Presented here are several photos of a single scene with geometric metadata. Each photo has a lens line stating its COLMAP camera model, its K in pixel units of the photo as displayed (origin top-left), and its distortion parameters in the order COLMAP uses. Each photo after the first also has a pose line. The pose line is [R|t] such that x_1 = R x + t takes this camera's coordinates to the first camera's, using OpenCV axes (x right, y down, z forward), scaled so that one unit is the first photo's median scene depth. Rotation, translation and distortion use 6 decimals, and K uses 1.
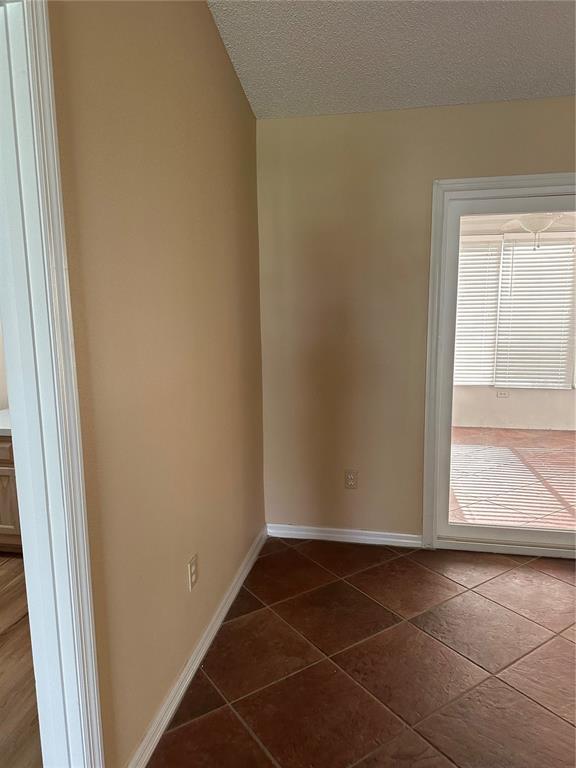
lens RADIAL K [[540.6, 0, 293.6], [0, 540.6, 385.3], [0, 0, 1]] dist [0.065358, -0.101412]
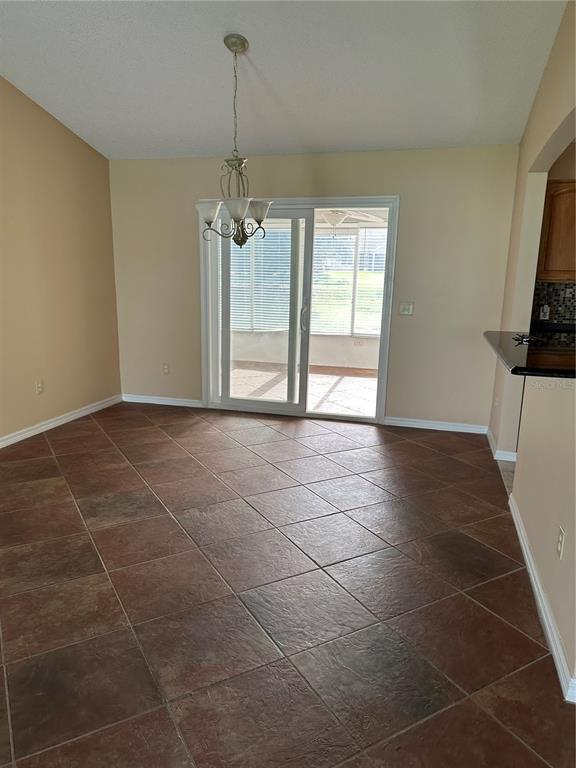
lens RADIAL K [[536.2, 0, 285.5], [0, 536.2, 388.2], [0, 0, 1]] dist [0.069381, -0.090830]
pose [[0.995109, 0.055683, -0.081594, 0.653035], [-0.050567, 0.996702, 0.063474, 0.109765], [0.084859, -0.059037, 0.994642, -0.719537]]
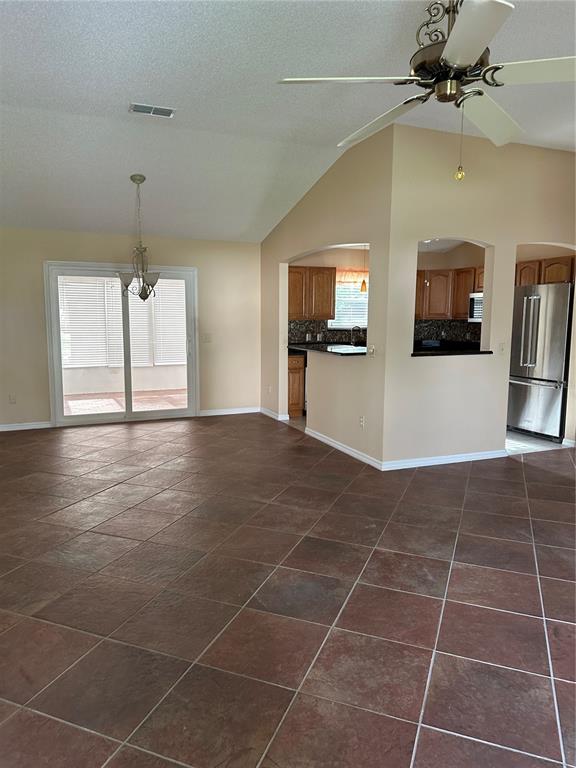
lens RADIAL K [[540.6, 0, 293.6], [0, 540.6, 385.3], [0, 0, 1]] dist [0.065358, -0.101412]
pose [[0.828105, -0.055071, 0.557861, -0.162910], [0.068289, 0.997661, -0.002884, 0.203527], [-0.556398, 0.040484, 0.829929, -1.319060]]
